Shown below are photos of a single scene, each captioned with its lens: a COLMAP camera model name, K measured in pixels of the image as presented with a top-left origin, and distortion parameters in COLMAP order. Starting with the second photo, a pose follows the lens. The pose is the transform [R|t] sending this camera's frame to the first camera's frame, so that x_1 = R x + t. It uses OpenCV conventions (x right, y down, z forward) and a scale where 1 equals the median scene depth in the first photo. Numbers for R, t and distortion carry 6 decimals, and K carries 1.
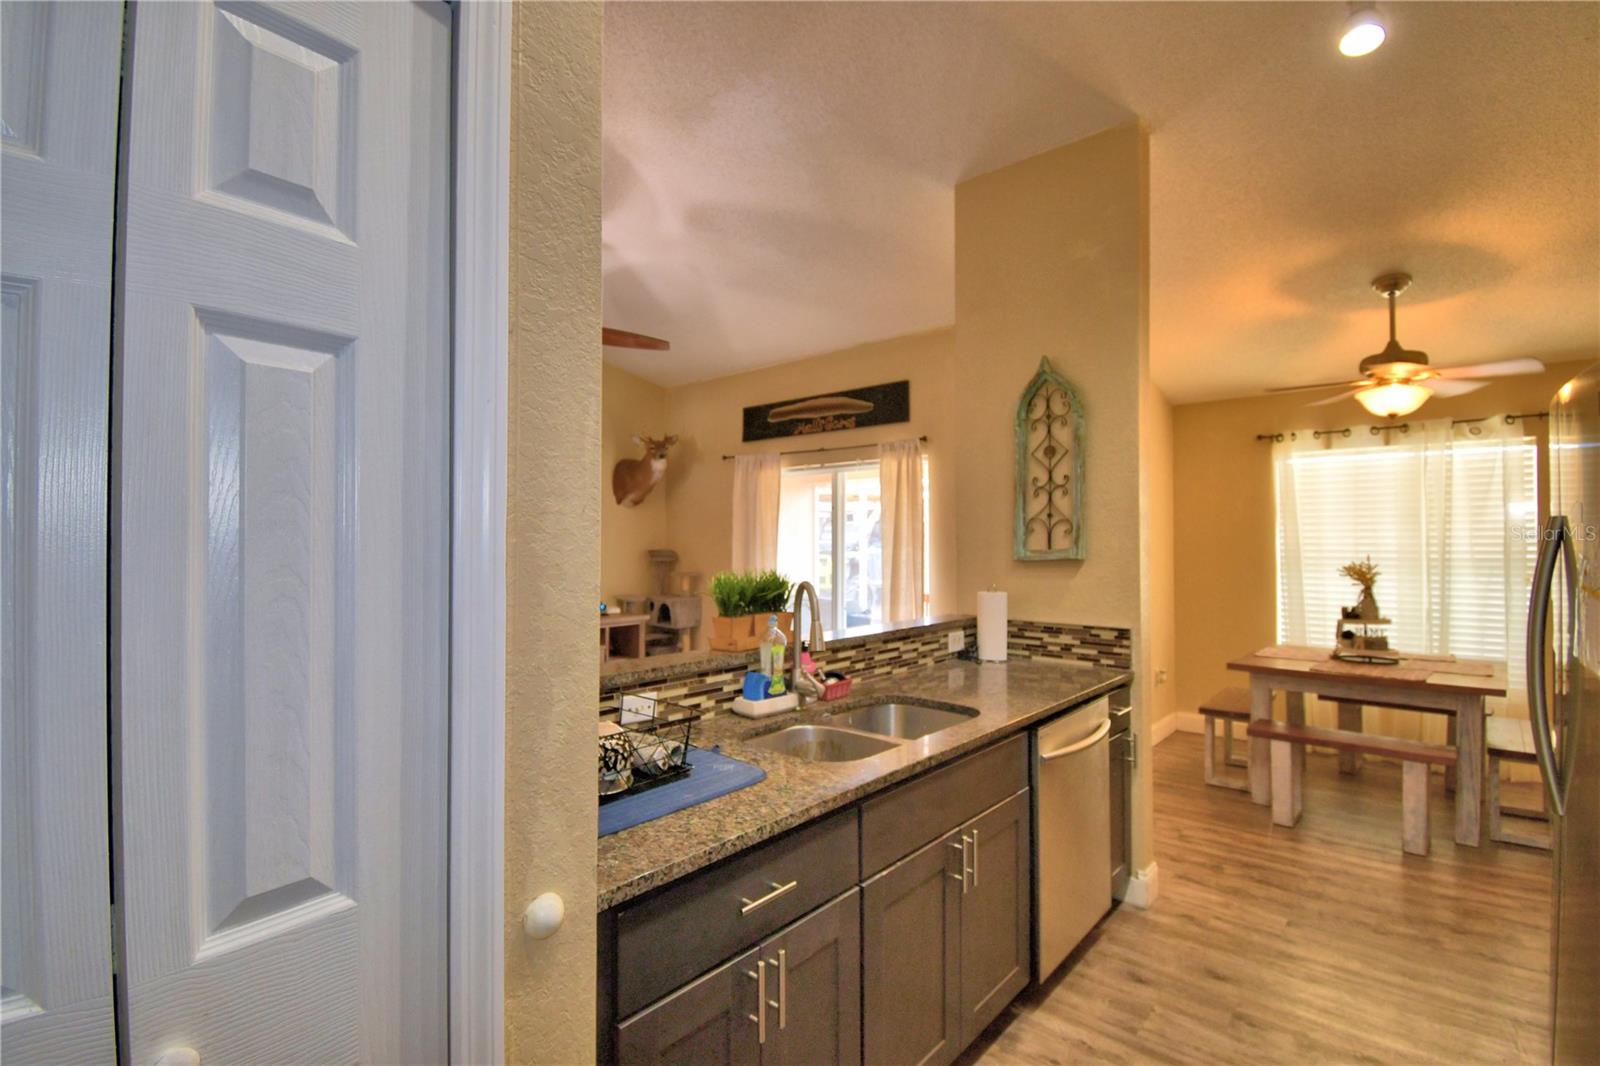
lens RADIAL K [[732.4, 0, 800.0], [0, 732.4, 533.0], [0, 0, 1]] dist [-0.000997, -0.016120]
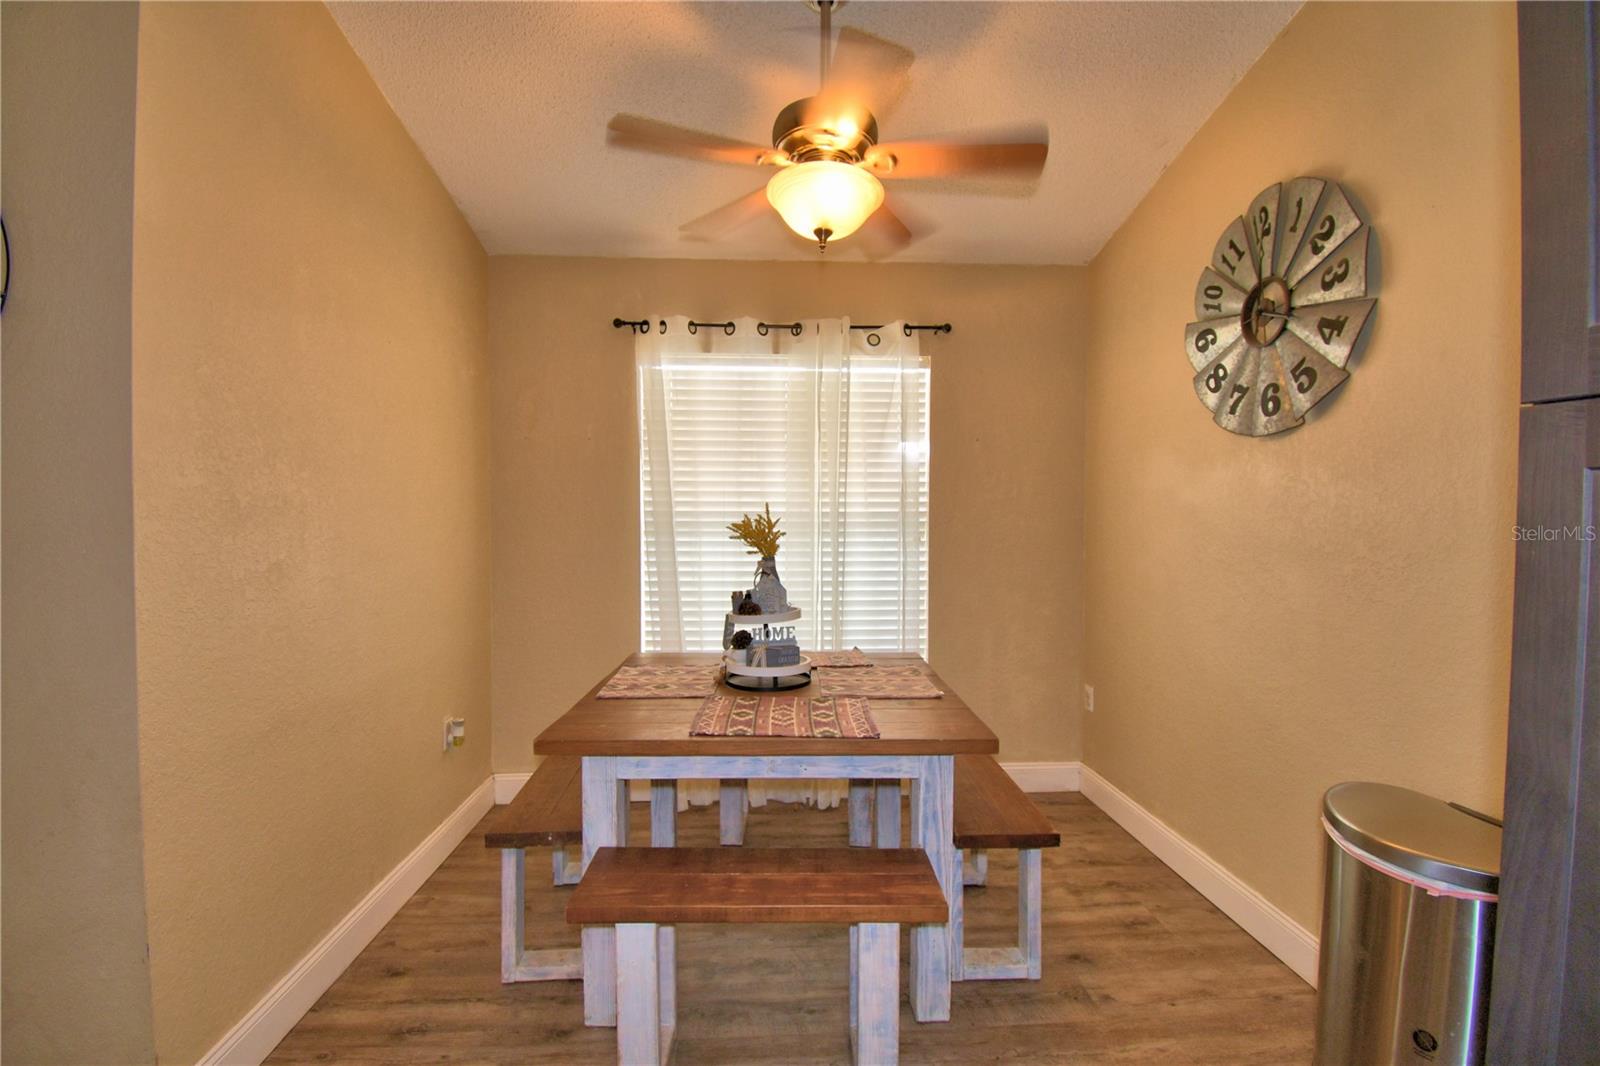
lens RADIAL K [[713.4, 0, 781.6], [0, 713.4, 534.7], [0, 0, 1]] dist [0.023328, -0.027946]
pose [[0.727210, -0.019739, 0.686131, 0.401944], [-0.008131, 0.999269, 0.037365, 0.035515], [-0.686367, -0.032751, 0.726518, 0.589825]]
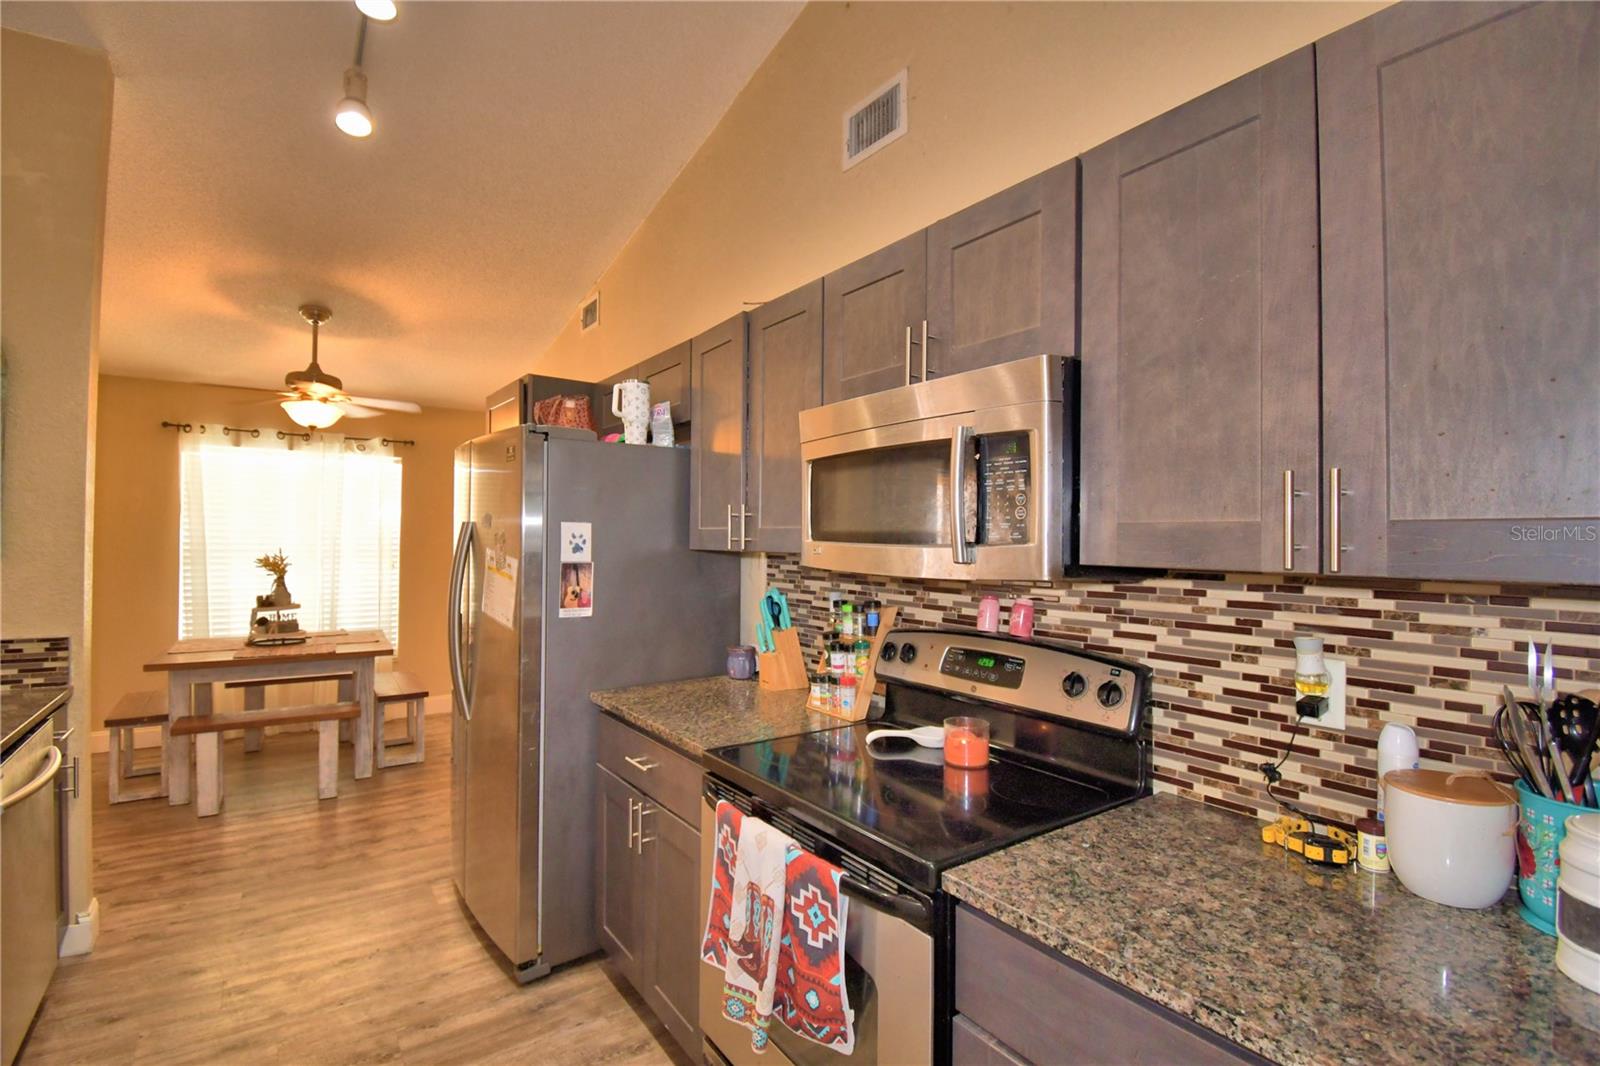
lens RADIAL K [[713.4, 0, 781.6], [0, 713.4, 534.7], [0, 0, 1]] dist [0.023328, -0.027946]
pose [[0.234887, 0.009731, 0.971974, -0.109228], [-0.023400, 0.999717, -0.004354, -0.003127], [-0.971741, -0.021722, 0.235048, 0.000037]]
